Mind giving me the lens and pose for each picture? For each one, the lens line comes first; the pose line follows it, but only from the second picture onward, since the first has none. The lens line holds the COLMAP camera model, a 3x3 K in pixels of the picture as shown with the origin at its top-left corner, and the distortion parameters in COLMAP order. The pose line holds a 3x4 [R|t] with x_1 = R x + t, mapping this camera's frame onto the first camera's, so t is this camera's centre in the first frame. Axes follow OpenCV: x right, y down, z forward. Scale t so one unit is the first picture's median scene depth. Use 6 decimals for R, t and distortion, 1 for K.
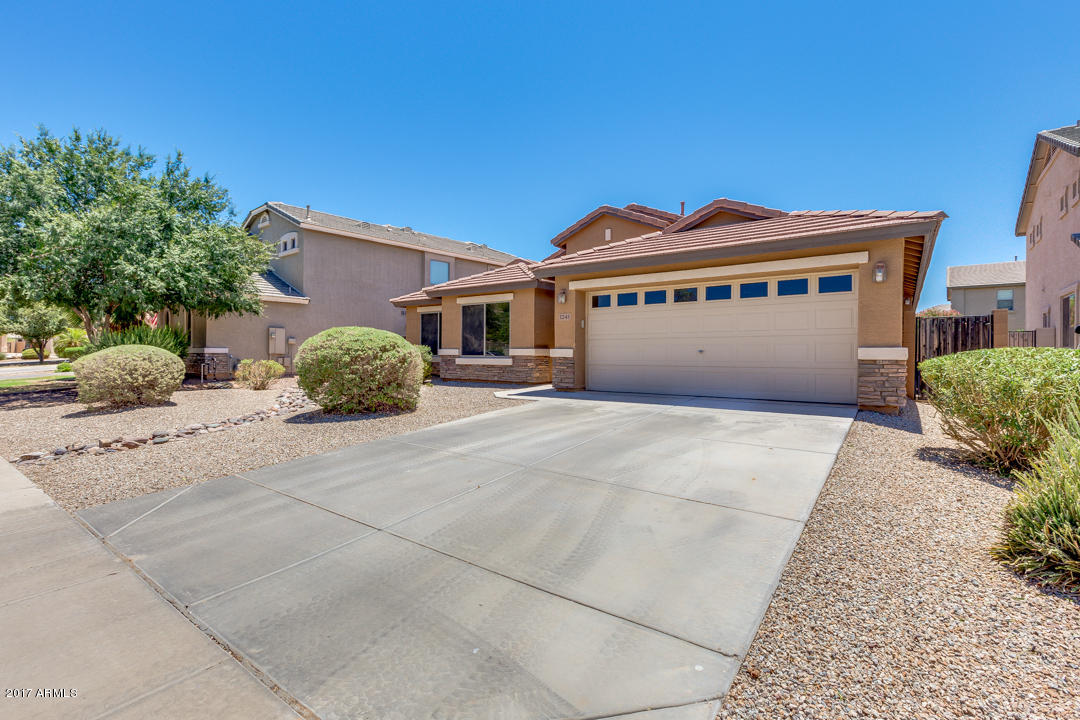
lens RADIAL K [[484.2, 0, 531.7], [0, 484.2, 354.1], [0, 0, 1]] dist [0.004271, 0.000204]
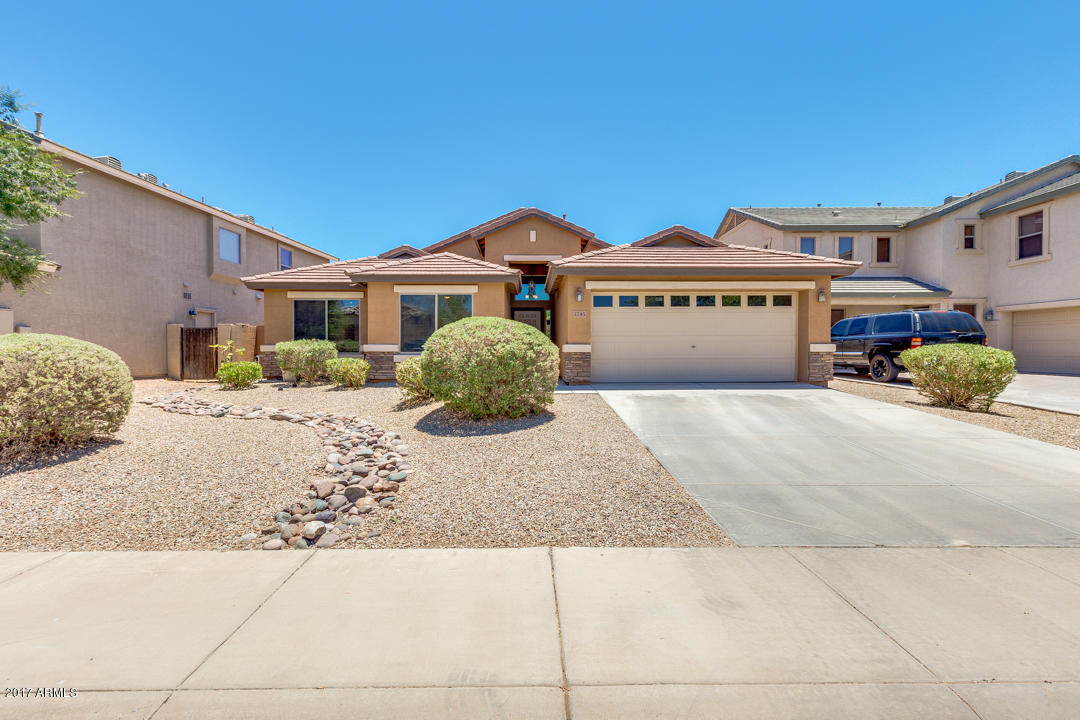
lens RADIAL K [[484.2, 0, 536.6], [0, 484.2, 354.8], [0, 0, 1]] dist [0.004271, 0.000204]
pose [[0.789851, -0.009166, 0.613230, -0.578018], [0.005635, 0.999955, 0.007688, 0.002574], [-0.613273, -0.002617, 0.789867, 0.200983]]
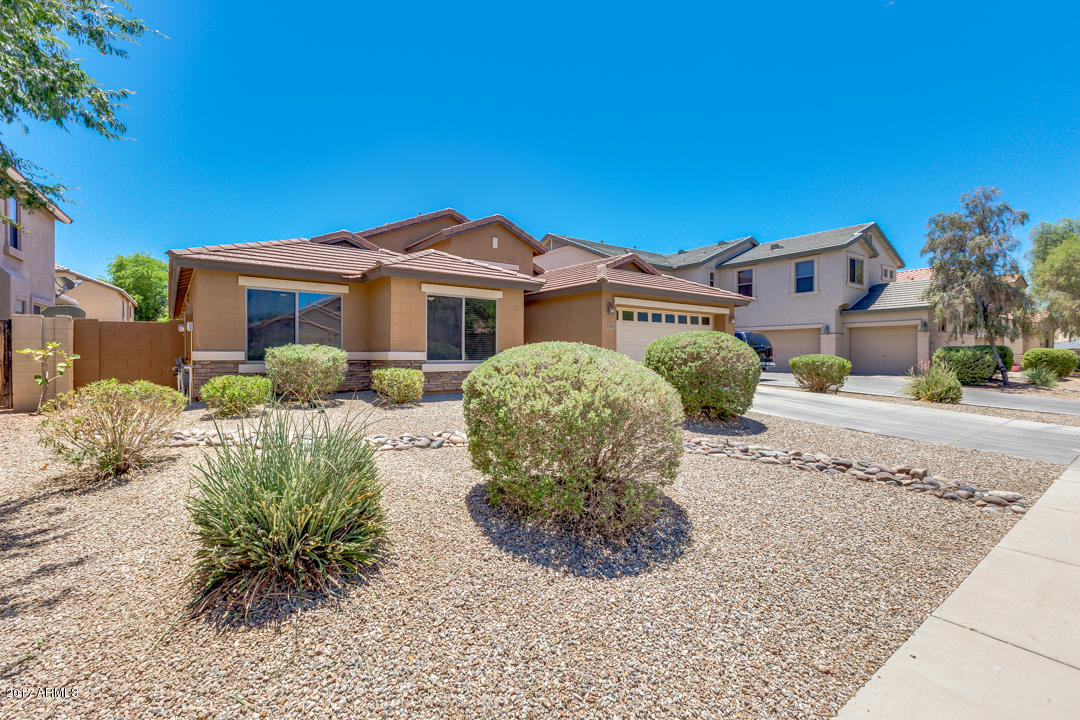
lens RADIAL K [[484.2, 0, 546.1], [0, 484.2, 359.2], [0, 0, 1]] dist [0.004271, 0.000204]
pose [[0.263799, -0.010024, 0.964525, -0.985141], [0.005241, 0.999946, 0.008959, -0.006396], [-0.964563, 0.002691, 0.263838, 0.746010]]
